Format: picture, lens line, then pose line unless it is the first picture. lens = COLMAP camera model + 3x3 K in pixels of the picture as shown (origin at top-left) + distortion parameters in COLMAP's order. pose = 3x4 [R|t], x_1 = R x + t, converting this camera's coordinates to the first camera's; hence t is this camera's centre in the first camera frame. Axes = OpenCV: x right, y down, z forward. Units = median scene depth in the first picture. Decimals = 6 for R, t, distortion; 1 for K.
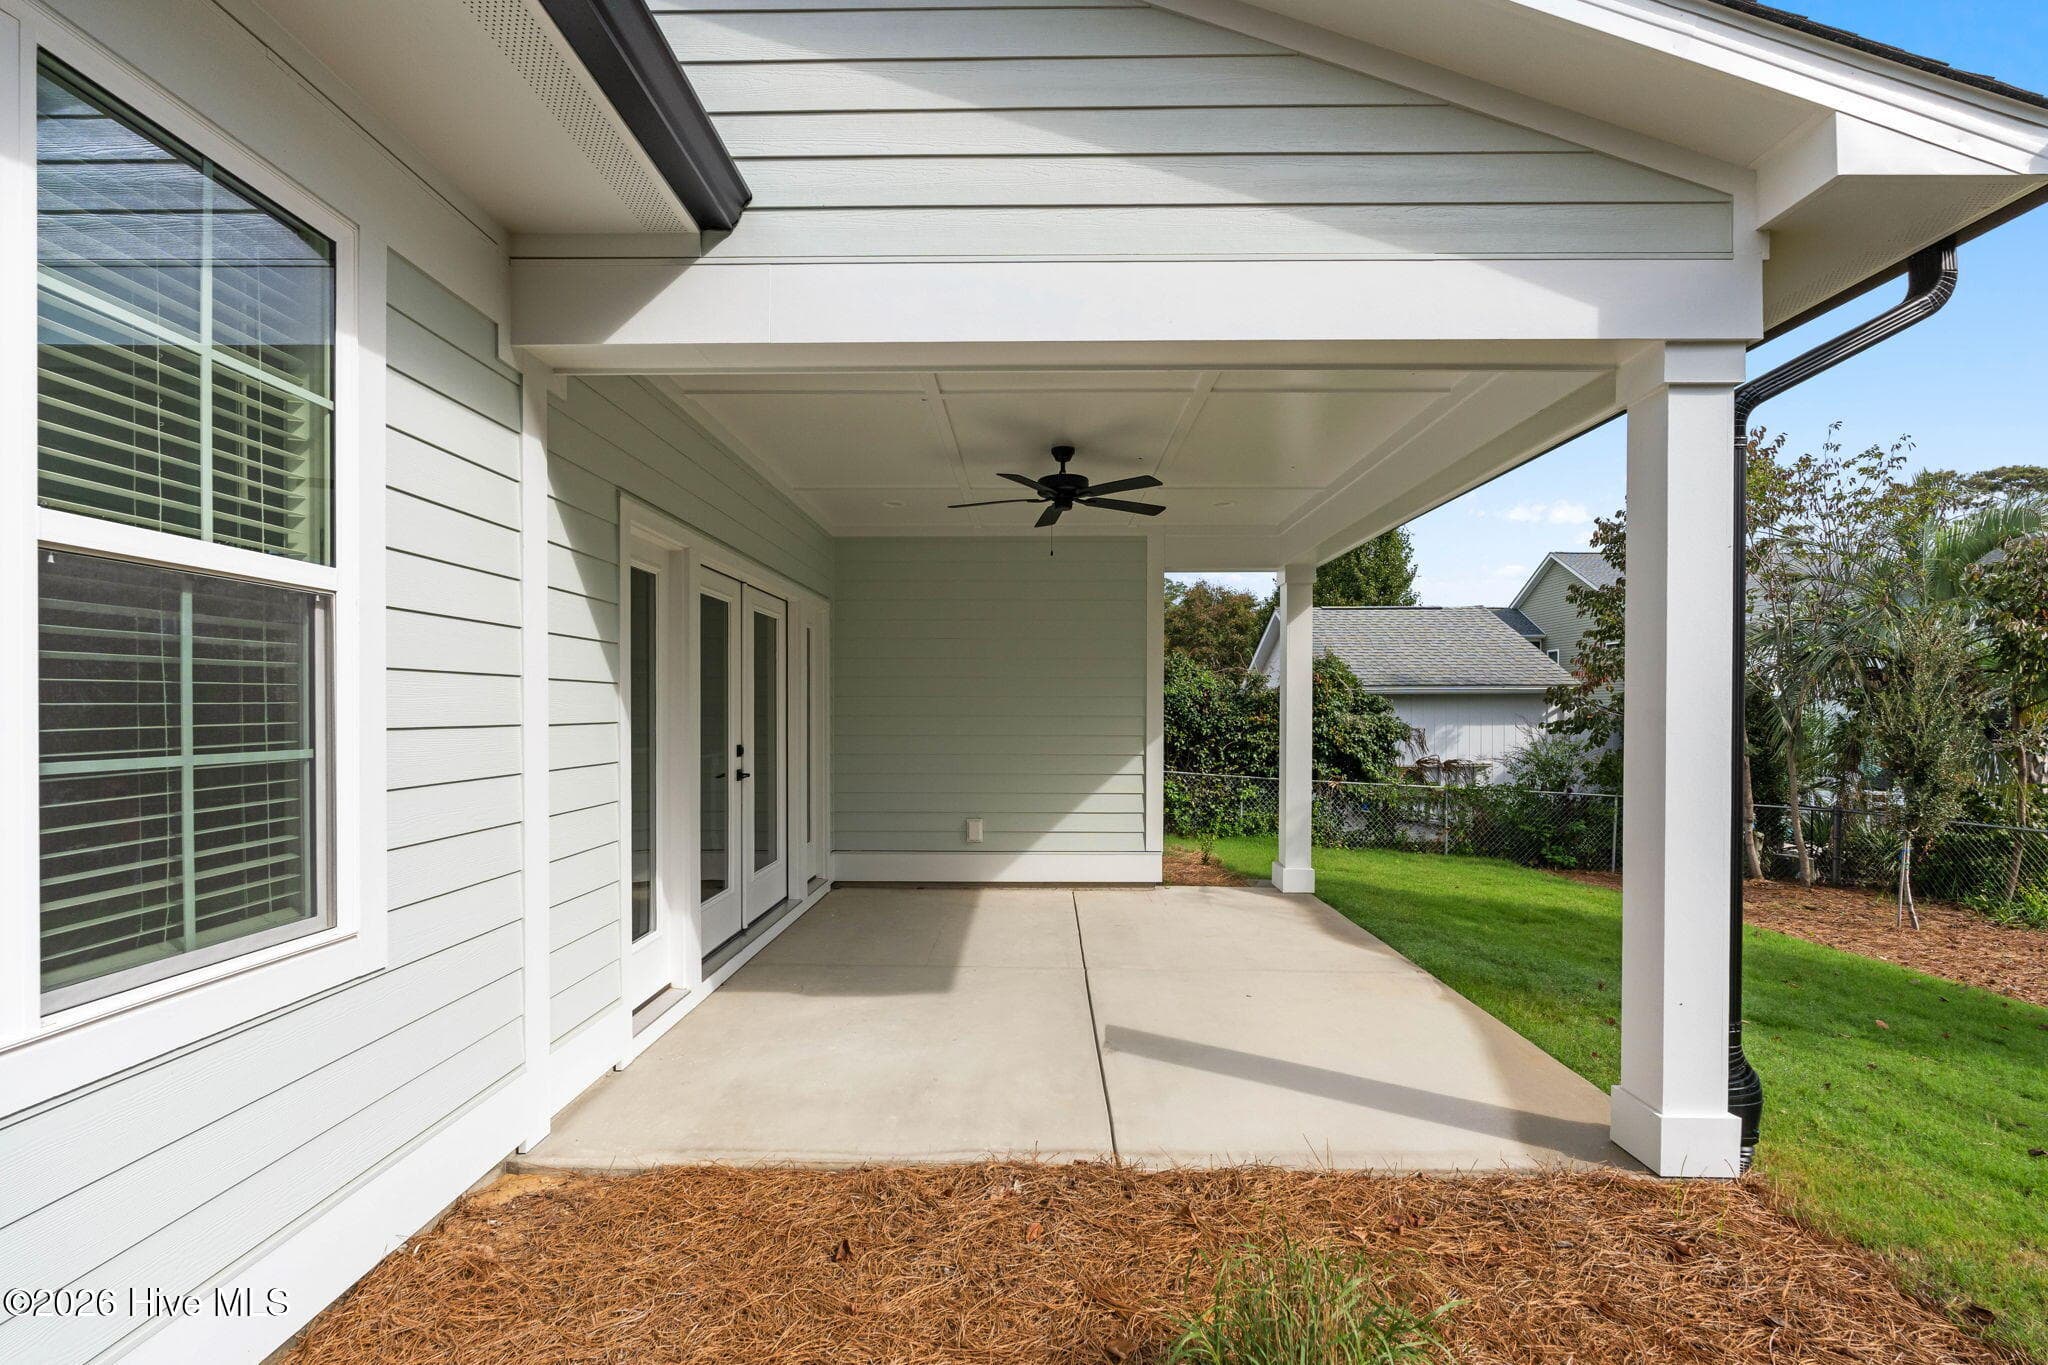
lens RADIAL K [[910.3, 0, 1026.9], [0, 910.3, 710.8], [0, 0, 1]] dist [0.000116, 0.000033]
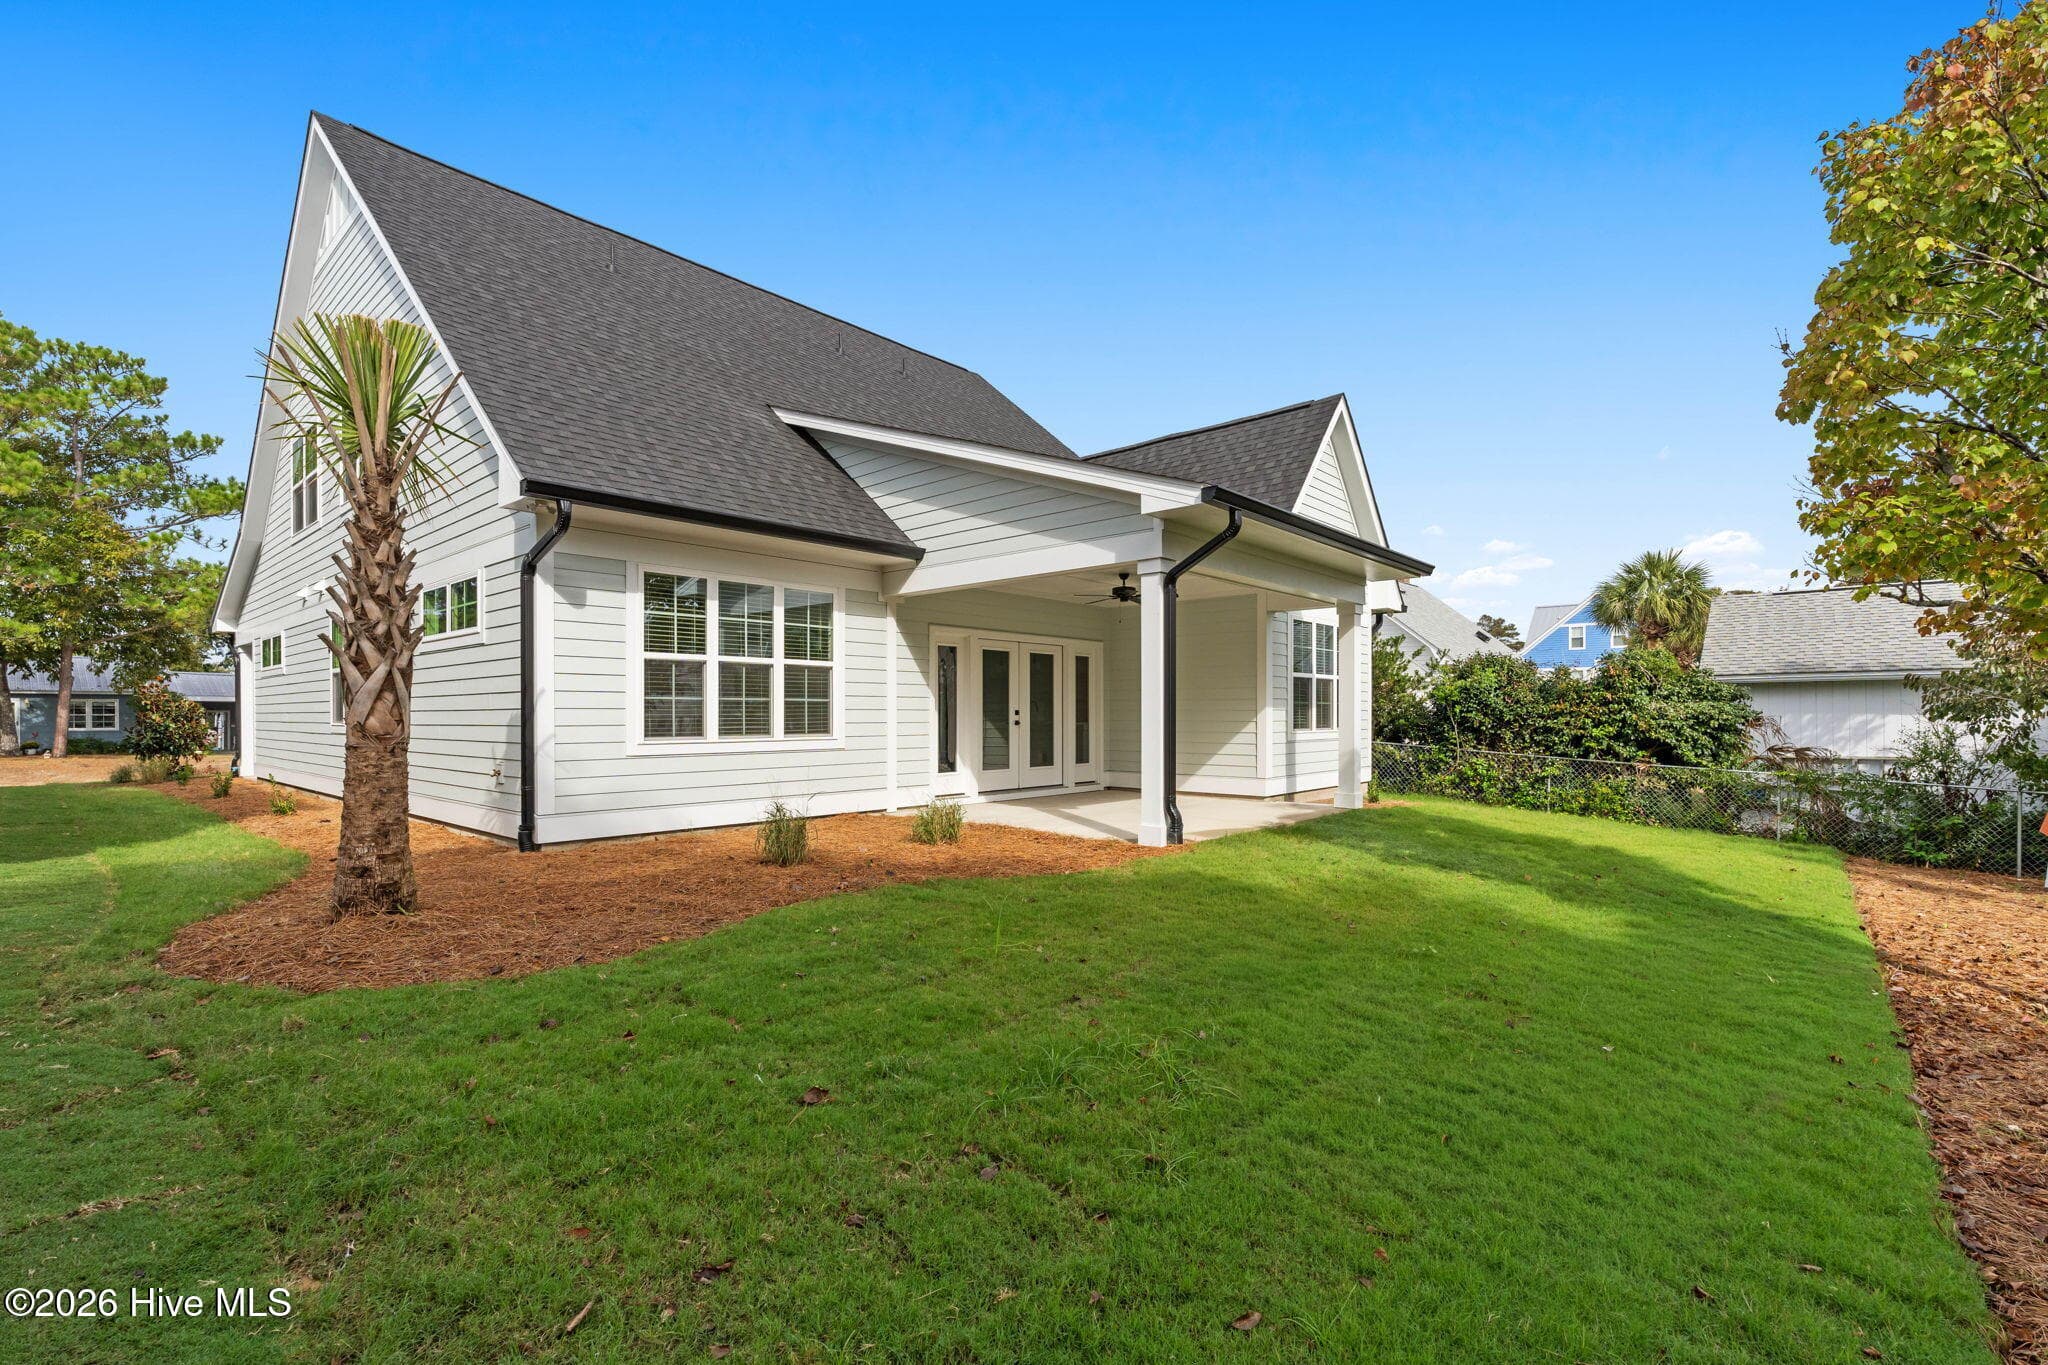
lens RADIAL K [[917.8, 0, 1028.7], [0, 917.8, 720.0], [0, 0, 1]] dist [-0.000039, 0.000409]
pose [[0.752144, 0.003975, -0.658987, 1.694131], [-0.000633, 0.999986, 0.005309, 0.065863], [0.658999, -0.003576, 0.752136, -1.036064]]
